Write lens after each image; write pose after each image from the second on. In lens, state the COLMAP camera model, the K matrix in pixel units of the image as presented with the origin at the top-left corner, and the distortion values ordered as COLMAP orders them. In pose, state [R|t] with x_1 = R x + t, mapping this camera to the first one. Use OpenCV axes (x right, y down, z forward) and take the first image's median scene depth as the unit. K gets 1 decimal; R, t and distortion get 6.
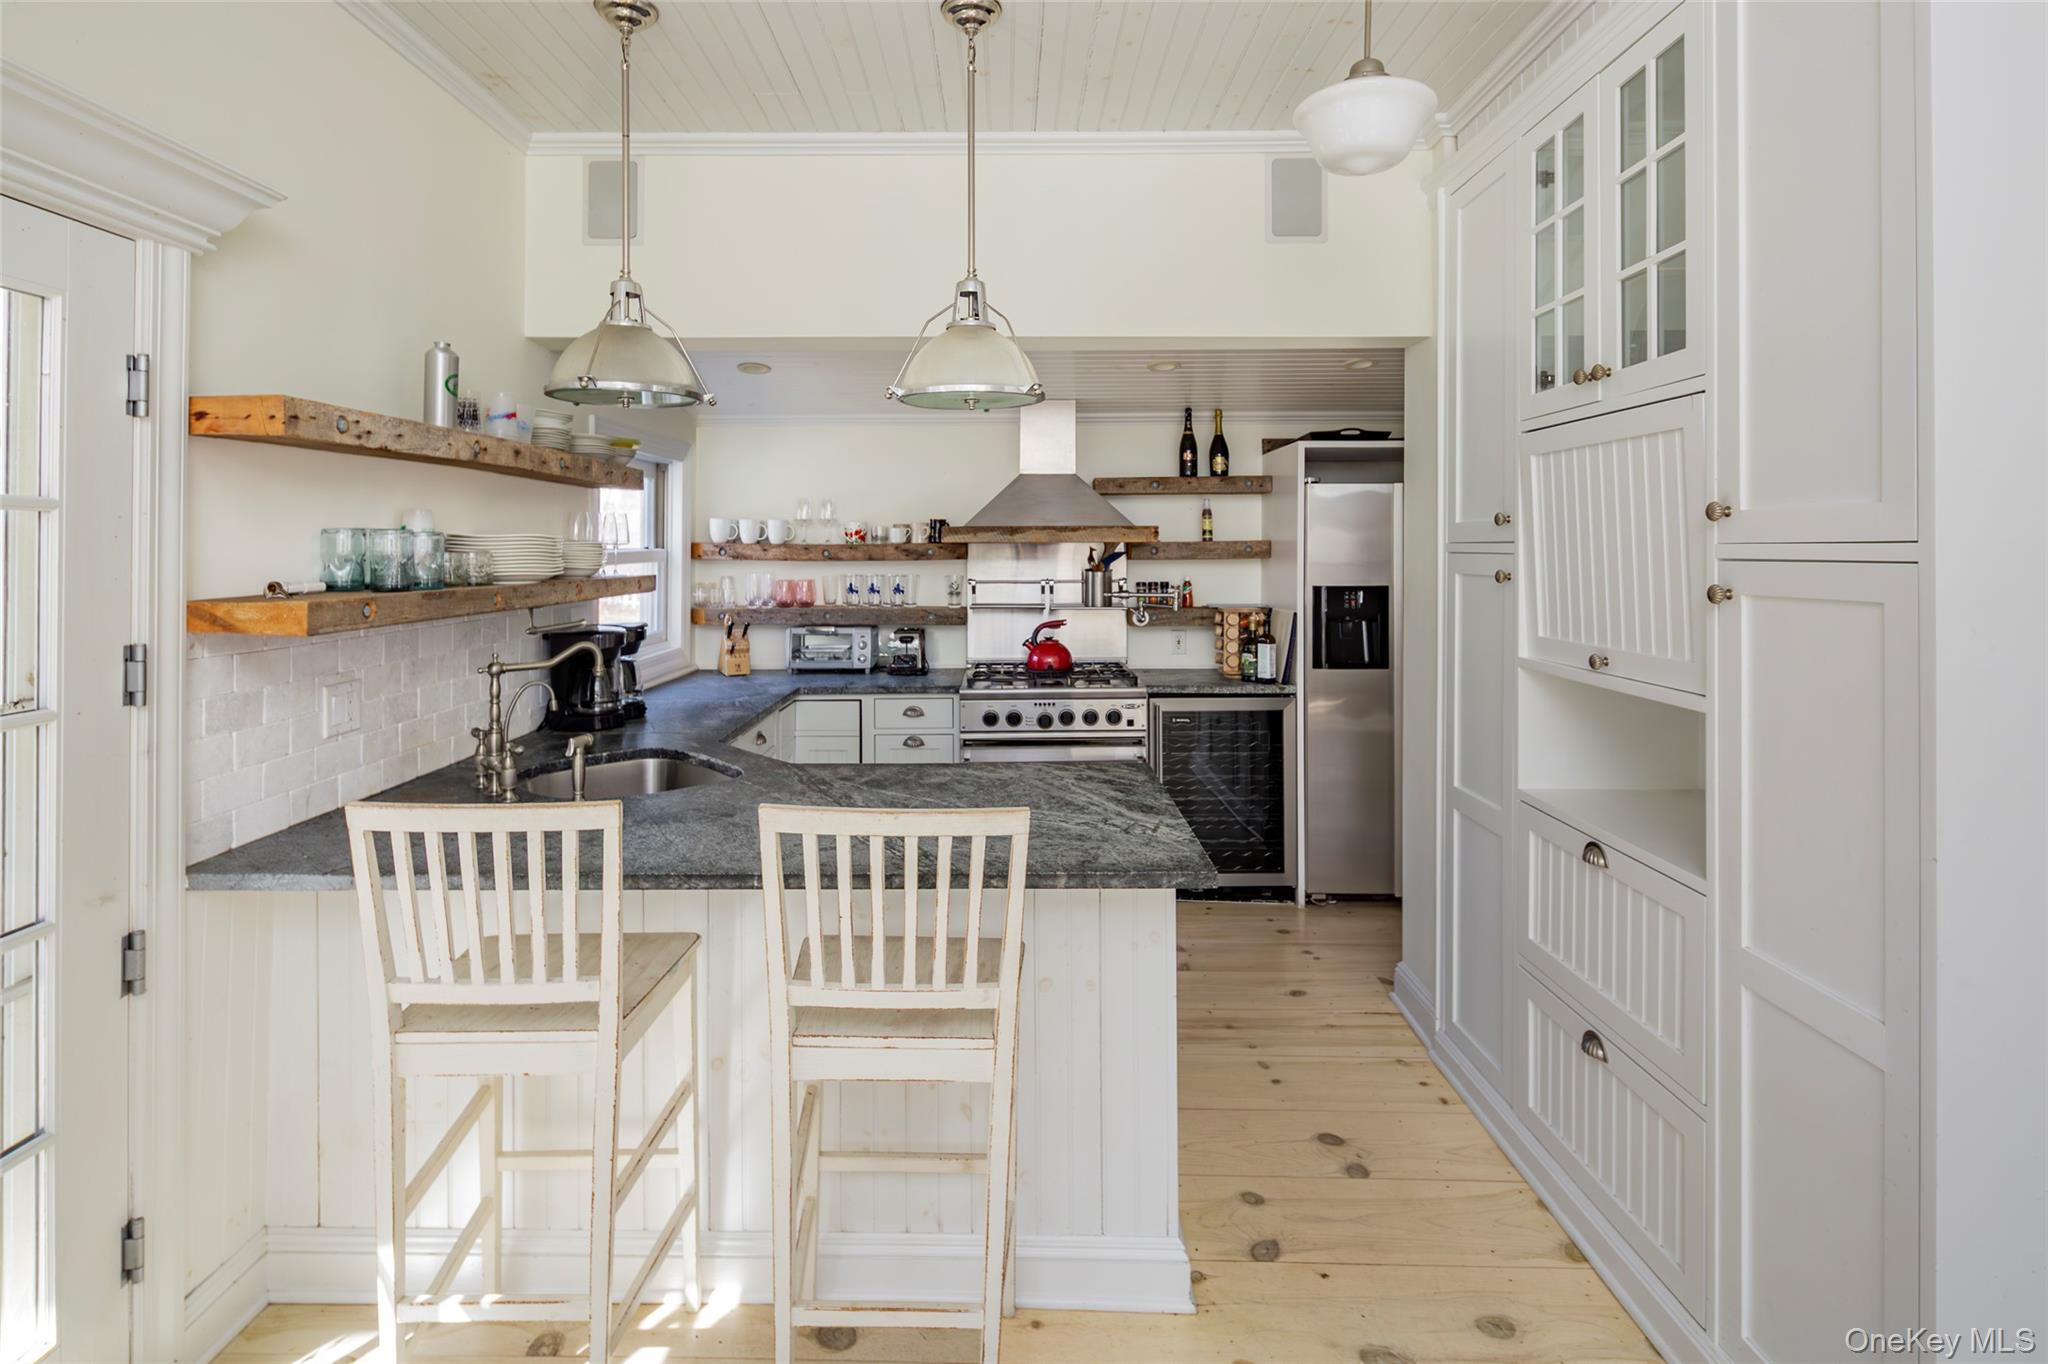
lens RADIAL K [[1009.9, 0, 1016.2], [0, 1009.9, 548.2], [0, 0, 1]] dist [0.003873, -0.002536]
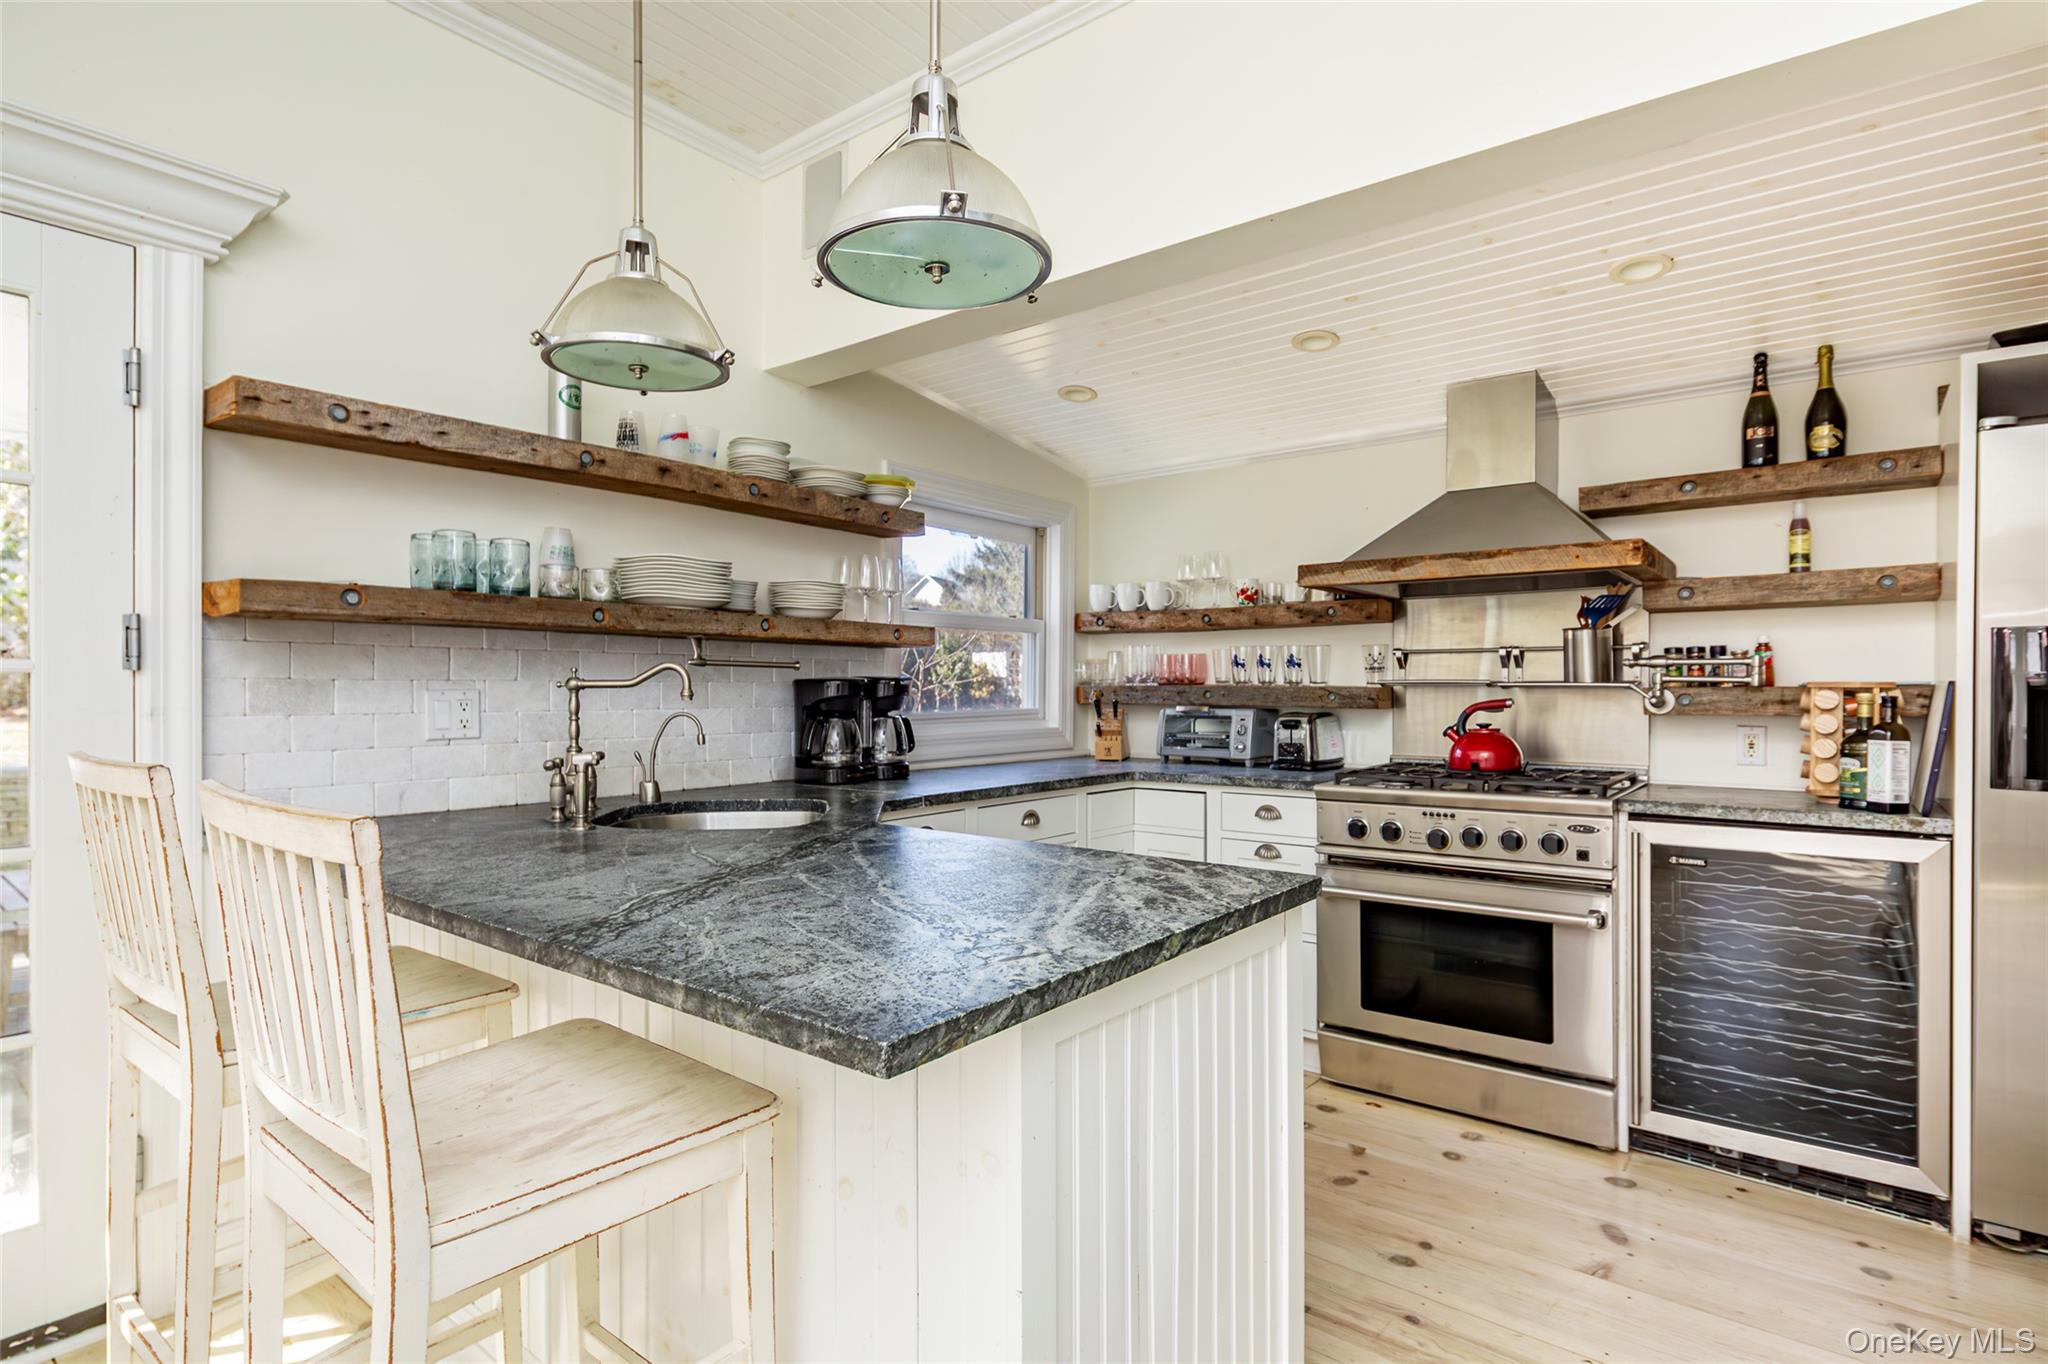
lens RADIAL K [[1009.9, 0, 992.9], [0, 1009.9, 689.7], [0, 0, 1]] dist [0.003873, -0.002536]
pose [[0.783060, 0.005095, -0.621925, 0.216592], [-0.001770, 0.999981, 0.005962, 0.067315], [0.621944, -0.003568, 0.783054, 0.284935]]
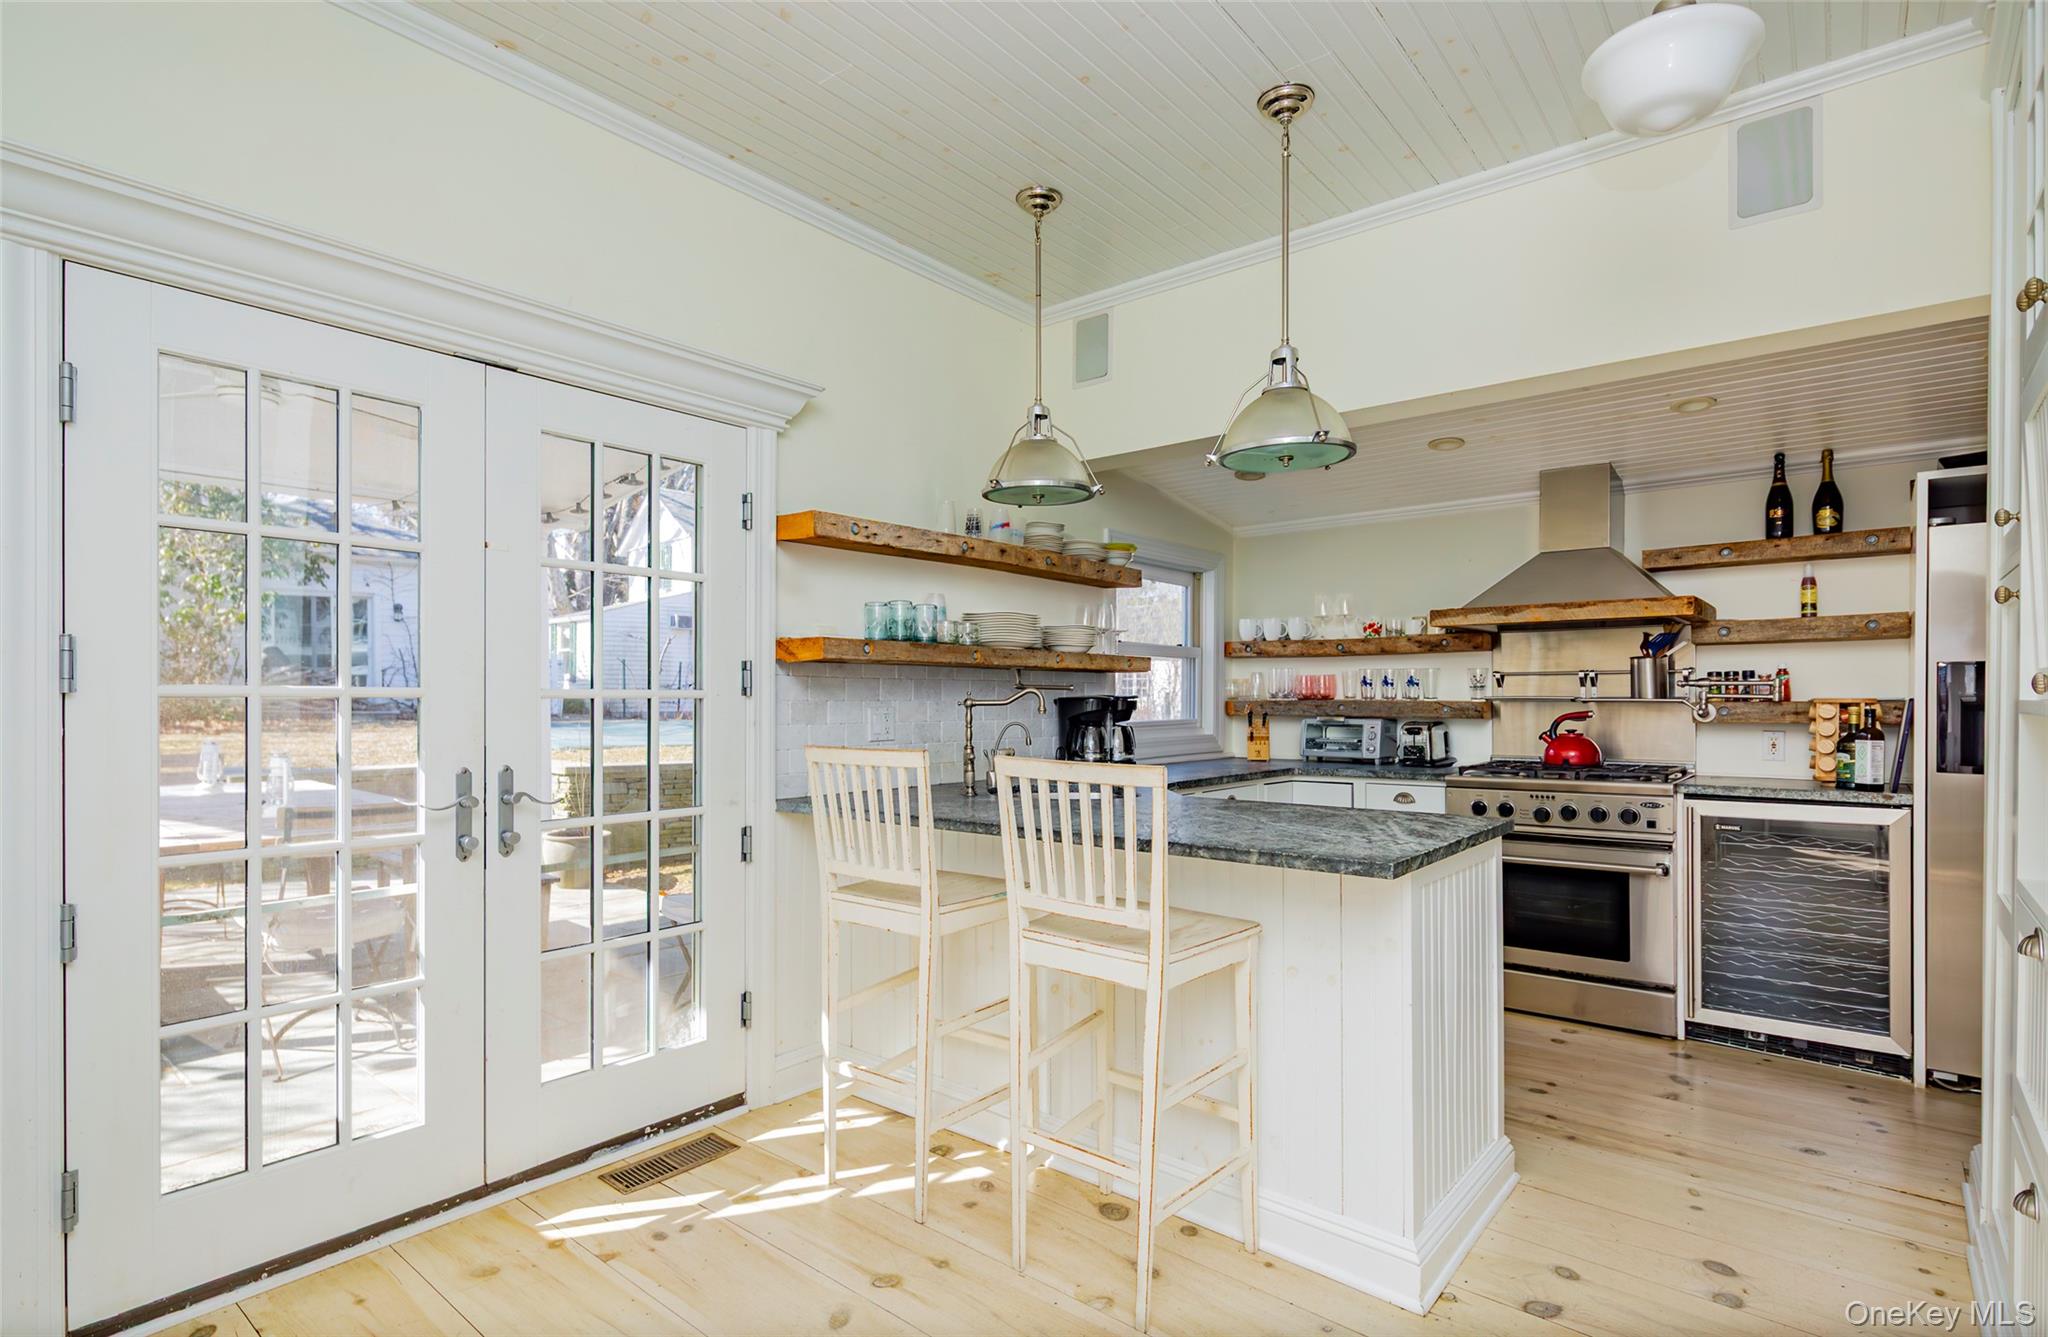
lens RADIAL K [[1002.0, 0, 1007.5], [0, 1002.0, 697.7], [0, 0, 1]] dist [0.002807, -0.003695]
pose [[0.776798, 0.002357, -0.629745, 0.226297], [-0.000212, 0.999994, 0.003482, 0.061463], [0.629750, -0.002572, 0.776794, -0.020219]]
